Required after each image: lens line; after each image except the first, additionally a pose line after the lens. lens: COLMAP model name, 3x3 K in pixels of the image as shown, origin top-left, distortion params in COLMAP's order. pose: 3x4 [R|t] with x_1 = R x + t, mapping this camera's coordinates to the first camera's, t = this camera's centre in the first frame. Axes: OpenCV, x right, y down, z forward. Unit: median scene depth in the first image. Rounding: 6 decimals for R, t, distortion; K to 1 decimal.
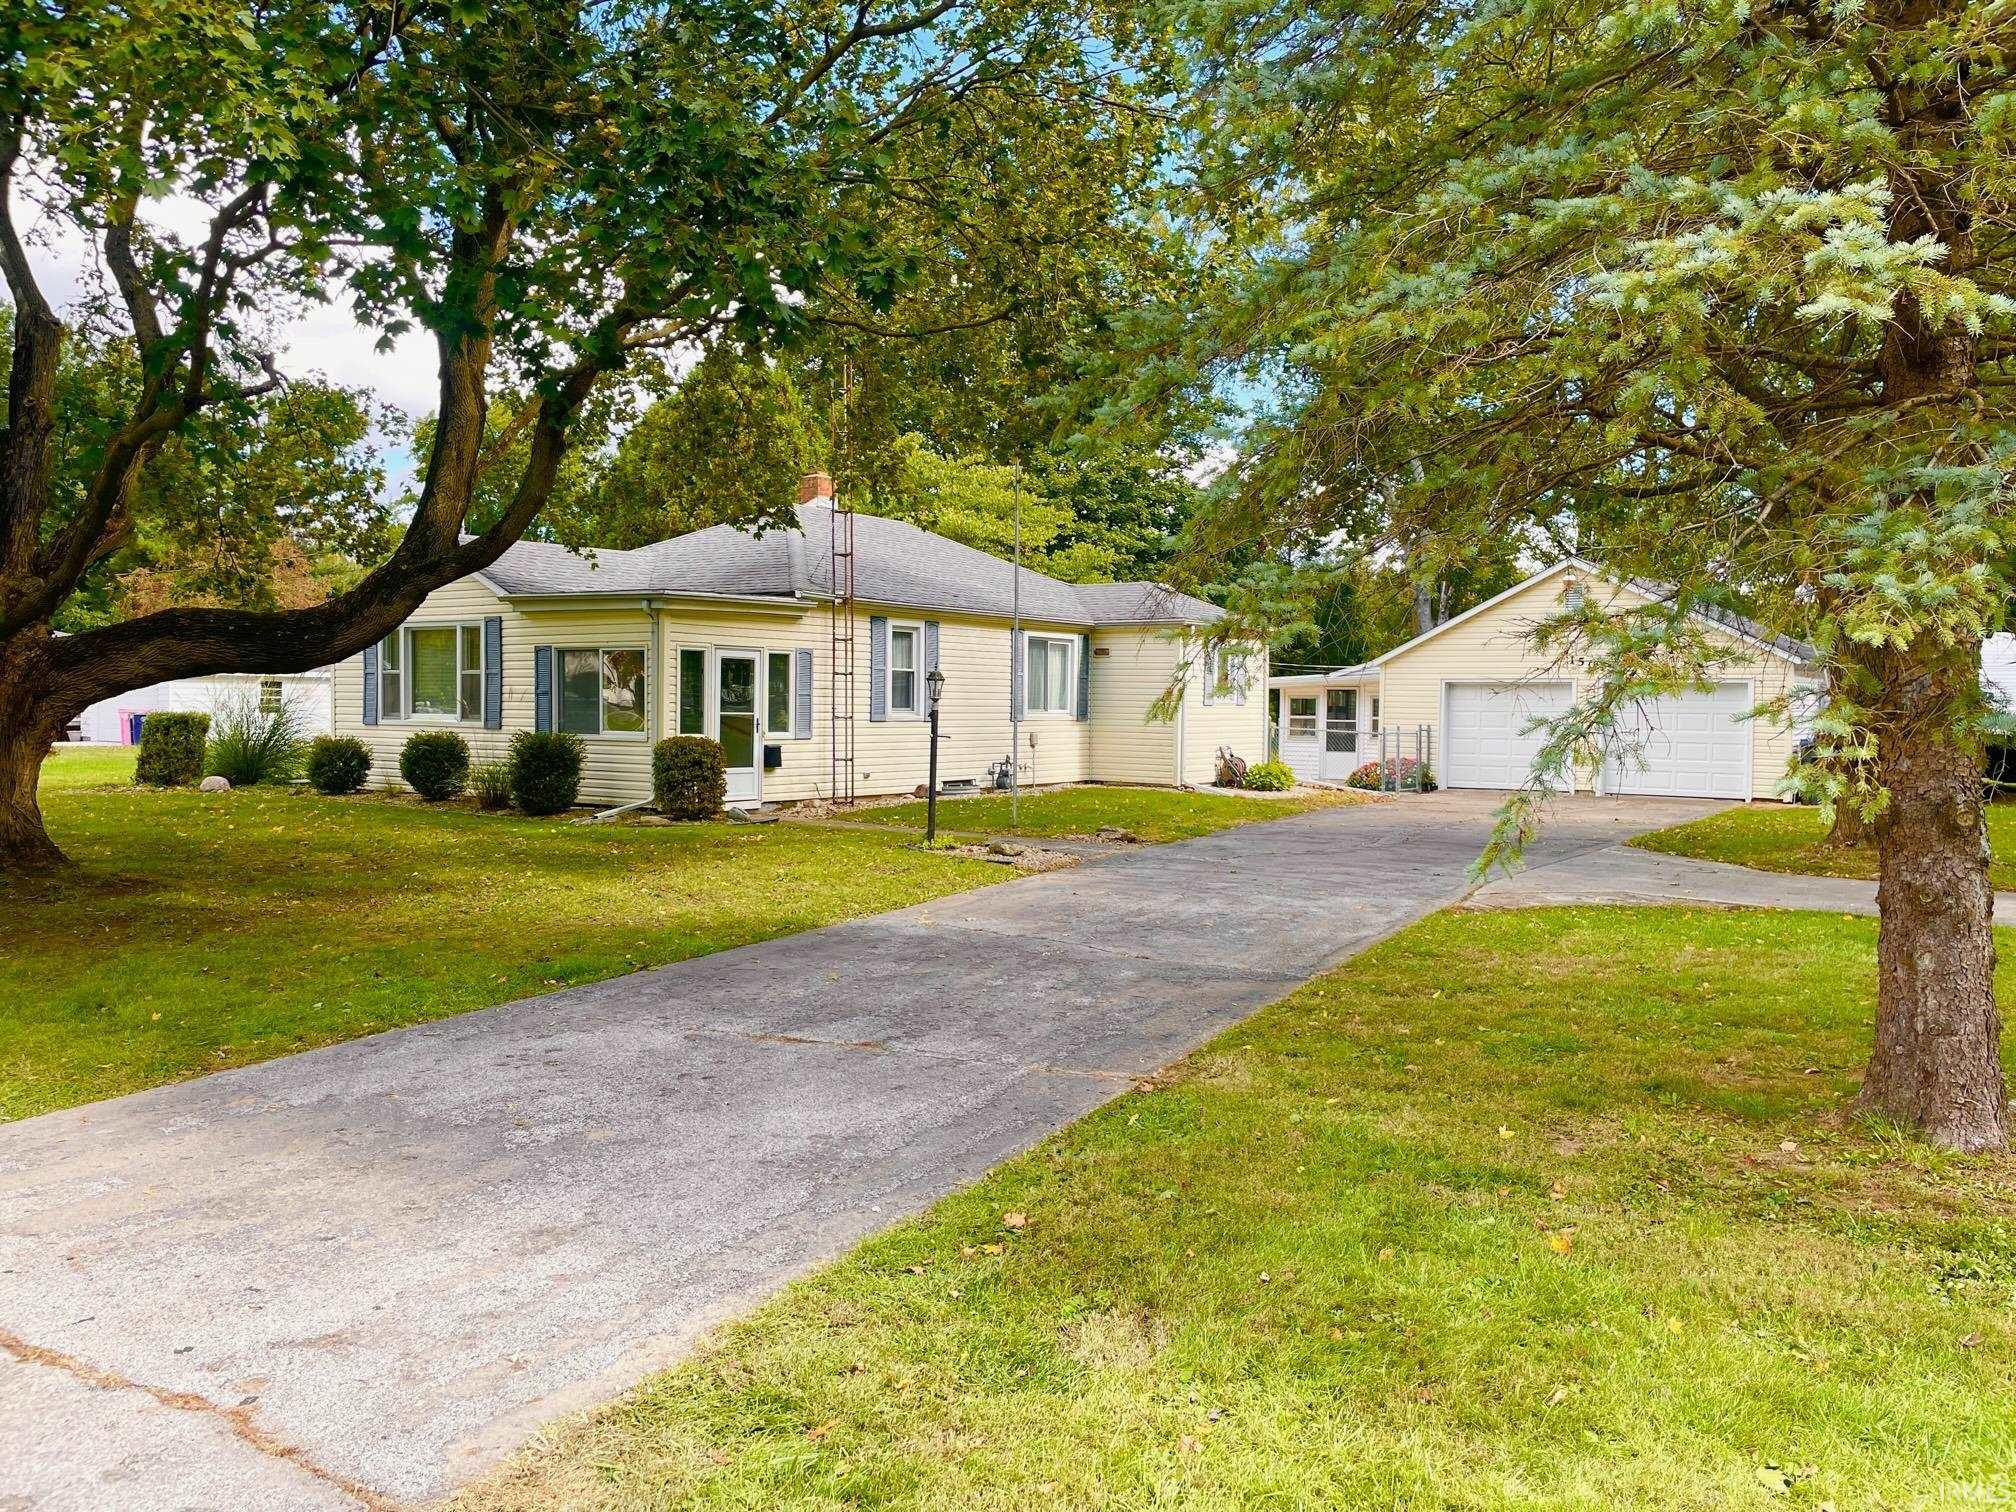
lens RADIAL K [[1523.9, 0, 1008.9], [0, 1523.9, 745.0], [0, 0, 1]] dist [0.041712, -0.007570]
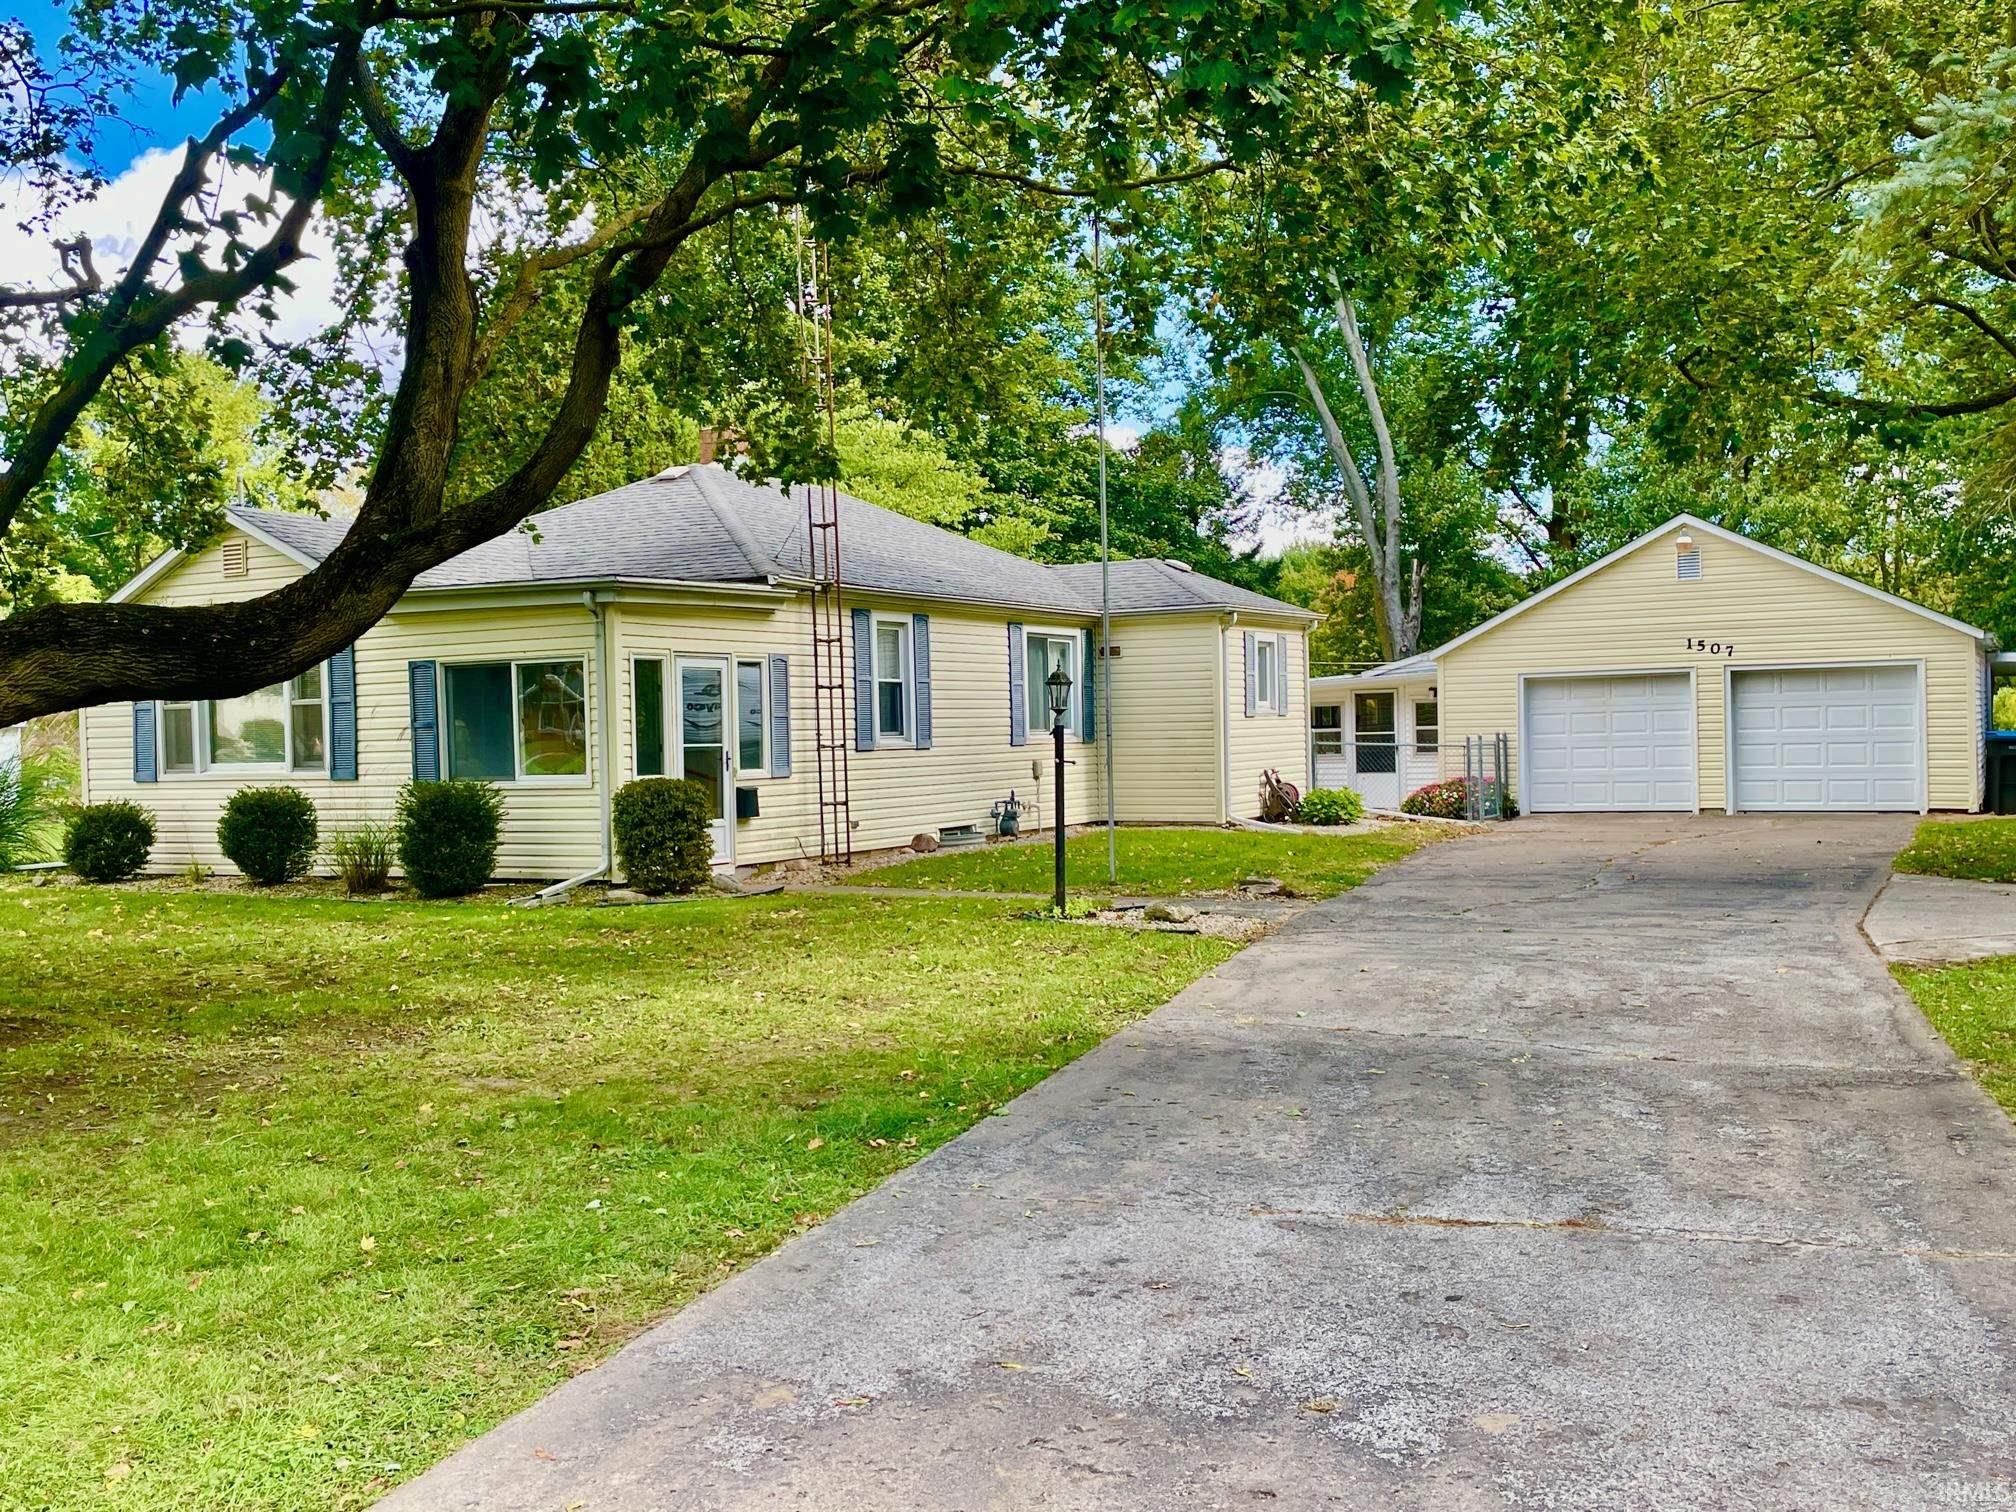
lens RADIAL K [[1920.7, 0, 1008.3], [0, 1920.7, 762.1], [0, 0, 1]] dist [0.046849, 0.000000]
pose [[0.993389, -0.037617, 0.108460, -0.128520], [0.038847, 0.999202, -0.009248, 0.001454], [-0.108026, 0.013400, 0.994058, 0.072583]]
